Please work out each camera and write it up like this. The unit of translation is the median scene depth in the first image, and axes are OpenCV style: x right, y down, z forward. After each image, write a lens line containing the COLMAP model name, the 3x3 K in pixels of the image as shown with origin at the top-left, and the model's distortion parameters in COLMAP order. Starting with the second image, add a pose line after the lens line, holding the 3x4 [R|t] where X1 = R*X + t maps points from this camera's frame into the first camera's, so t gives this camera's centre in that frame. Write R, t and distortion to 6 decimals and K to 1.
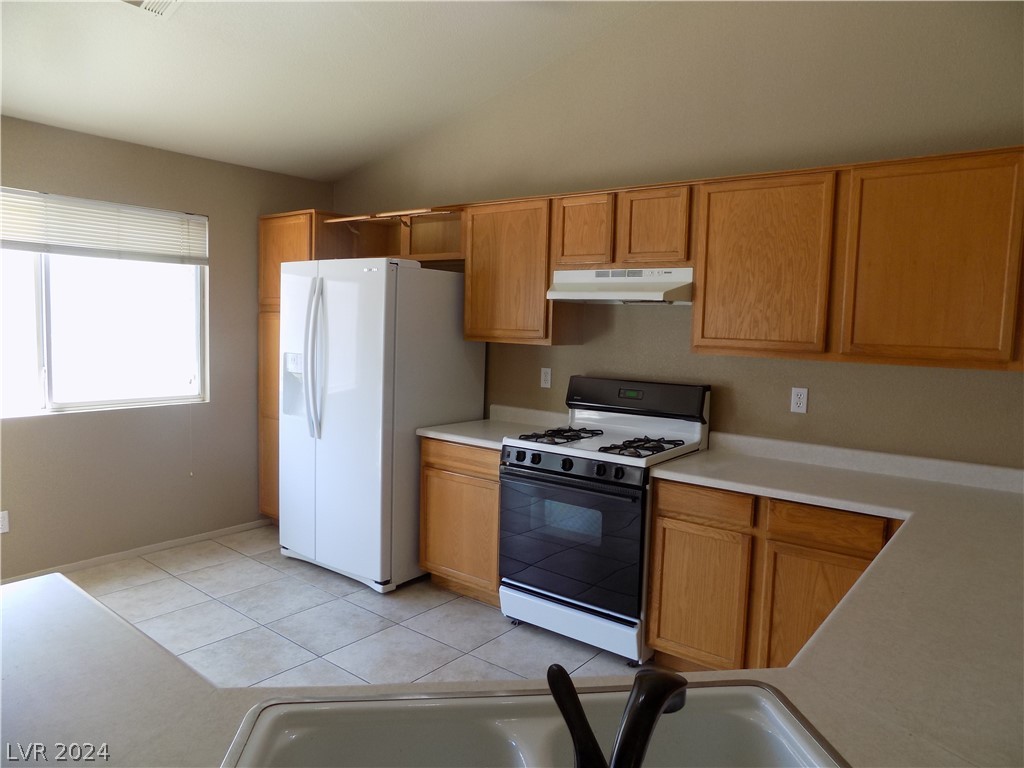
lens RADIAL K [[695.9, 0, 514.4], [0, 695.9, 381.9], [0, 0, 1]] dist [-0.054837, 0.046490]
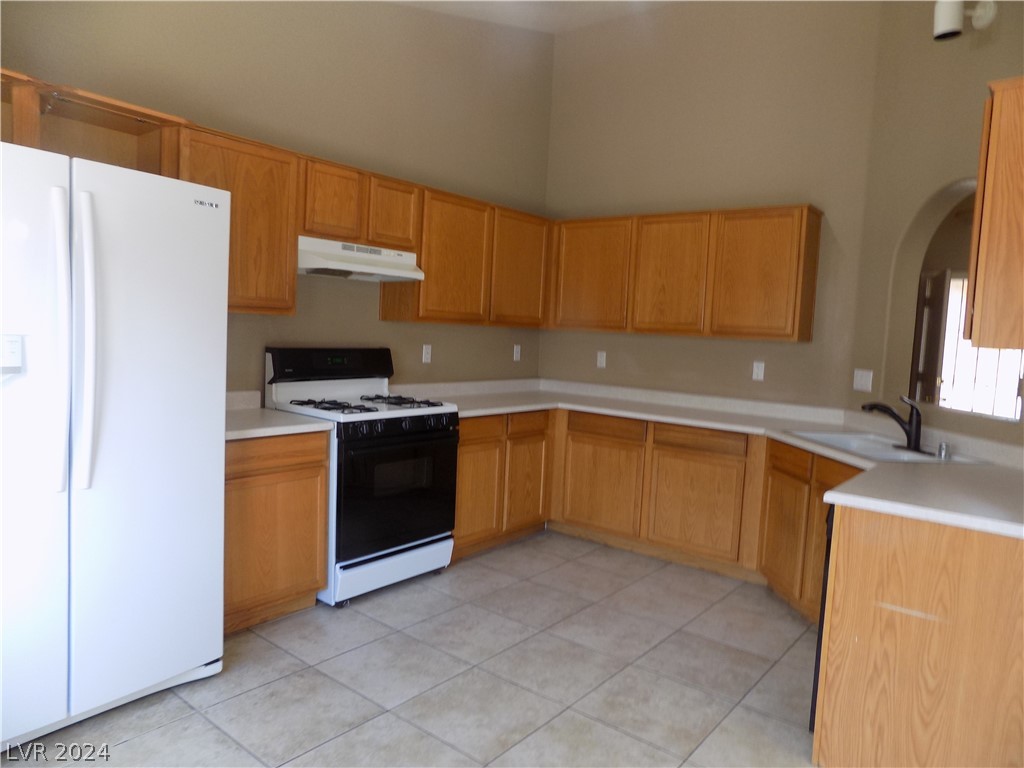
lens RADIAL K [[695.9, 0, 514.6], [0, 695.9, 385.5], [0, 0, 1]] dist [-0.054837, 0.046490]
pose [[-0.004952, -0.106631, 0.994286, -0.935536], [0.037952, 0.993562, 0.106742, -0.050299], [-0.999267, 0.038264, -0.000873, 0.757140]]
